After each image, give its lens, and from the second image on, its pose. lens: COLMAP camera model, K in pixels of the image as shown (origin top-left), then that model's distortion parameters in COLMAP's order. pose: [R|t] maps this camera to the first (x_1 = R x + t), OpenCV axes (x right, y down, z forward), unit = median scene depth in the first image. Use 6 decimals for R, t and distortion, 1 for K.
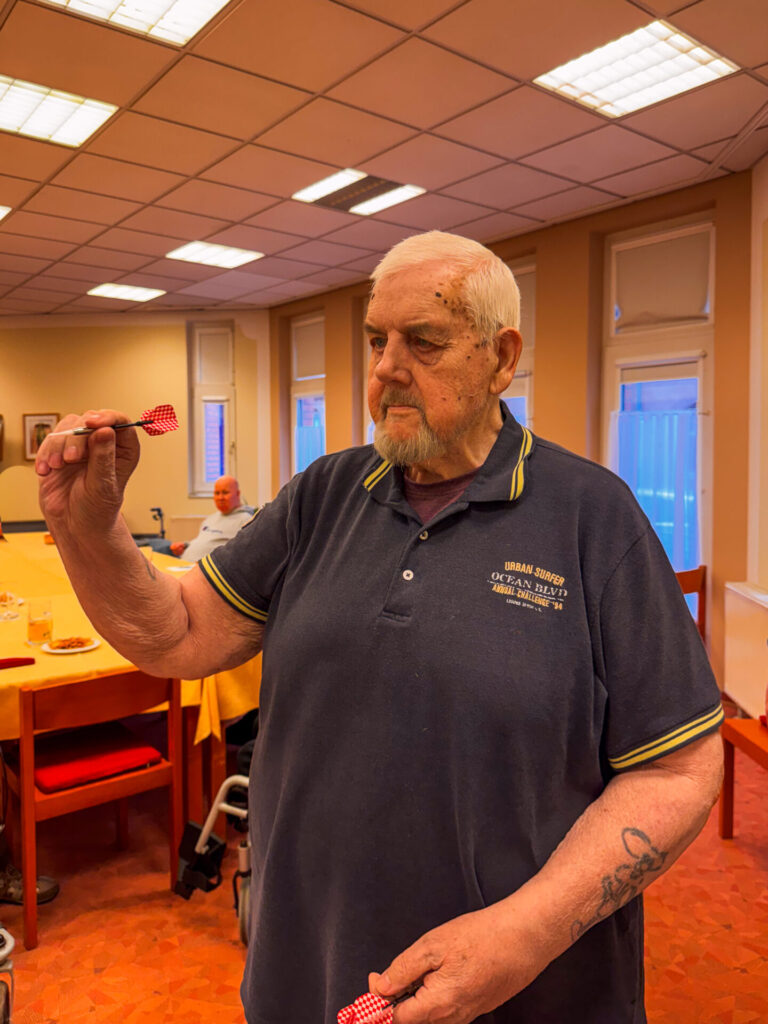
lens RADIAL K [[768.3, 0, 368.3], [0, 768.3, 479.3], [0, 0, 1]] dist [0.023577, -0.052560]
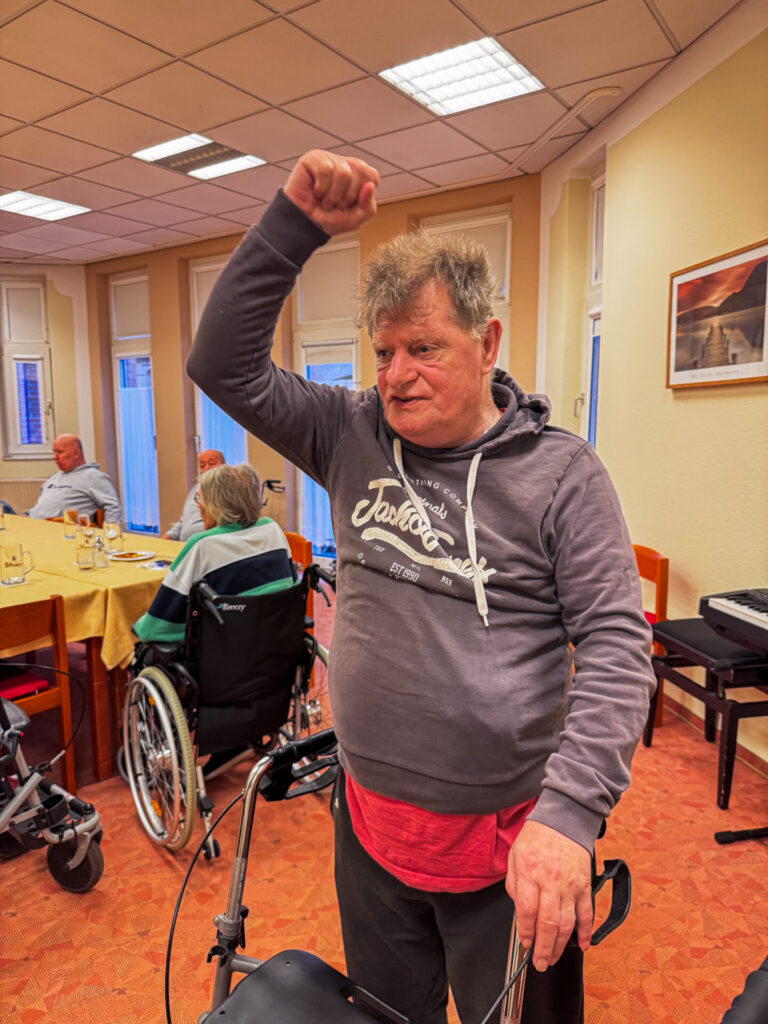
lens RADIAL K [[727.8, 0, 393.5], [0, 727.8, 512.7], [0, 0, 1]] dist [0.003537, -0.018237]
pose [[0.953025, -0.037742, 0.300530, -0.079363], [0.009790, 0.995526, 0.093978, 0.016148], [-0.302732, -0.086621, 0.949131, -0.052830]]
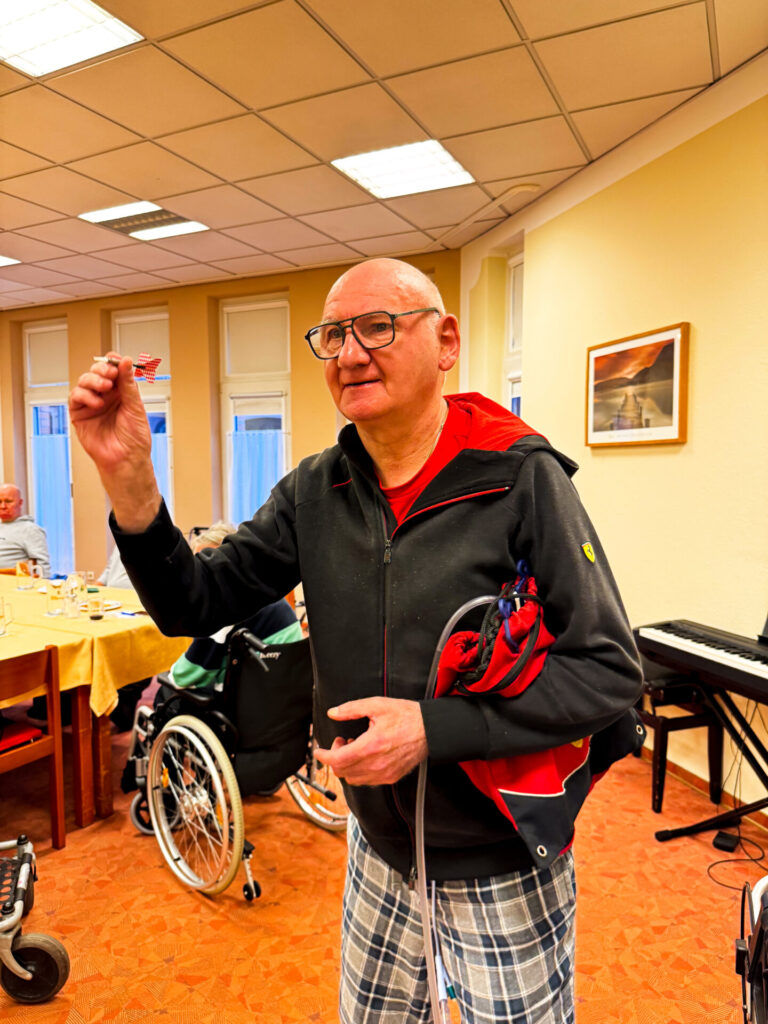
lens RADIAL K [[727.8, 0, 384.4], [0, 727.8, 517.0], [0, 0, 1]] dist [0.003537, -0.018237]
pose [[0.899978, -0.030500, 0.434866, -0.173037], [0.012722, 0.998962, 0.043735, 0.004402], [-0.435749, -0.033828, 0.899432, -0.085835]]
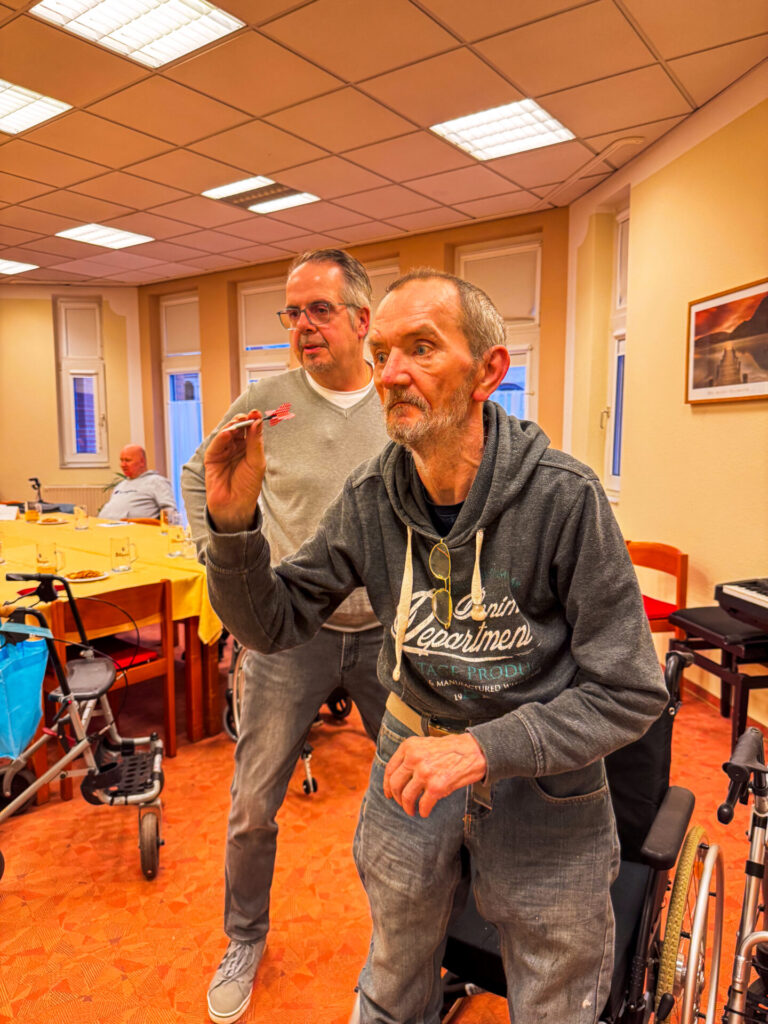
lens RADIAL K [[727.8, 0, 393.3], [0, 727.8, 511.4], [0, 0, 1]] dist [0.003537, -0.018237]
pose [[0.959591, -0.030015, 0.279792, -0.146876], [0.008453, 0.996921, 0.077958, 0.017649], [-0.281270, -0.072443, 0.956890, -0.137384]]
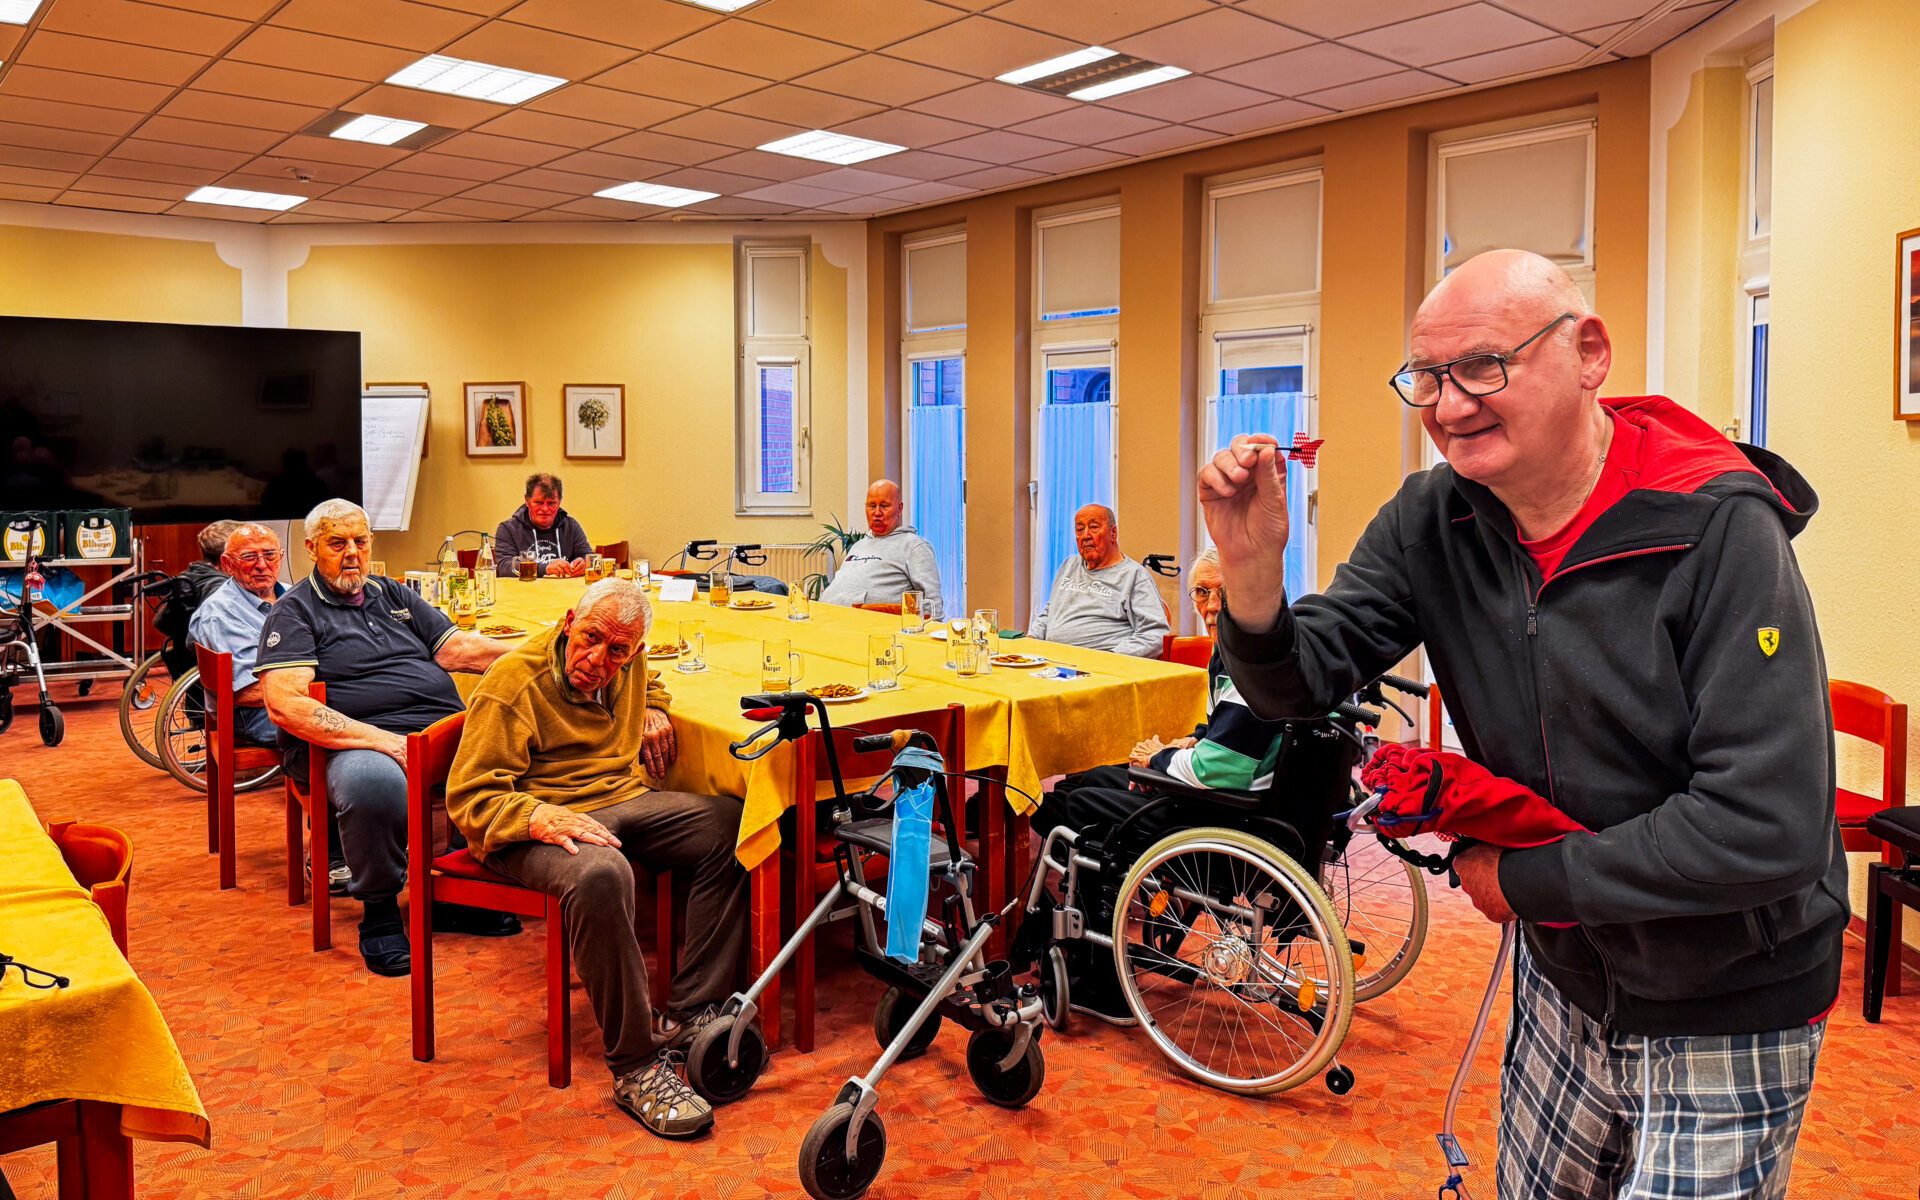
lens RADIAL K [[1339.5, 0, 958.7], [0, 1339.5, 501.3], [0, 0, 1]] dist [0.035089, -0.045272]
pose [[0.998503, 0.001023, 0.054696, -0.205921], [-0.001387, 0.999977, 0.006612, 0.007338], [-0.054688, -0.006678, 0.998481, -0.215932]]
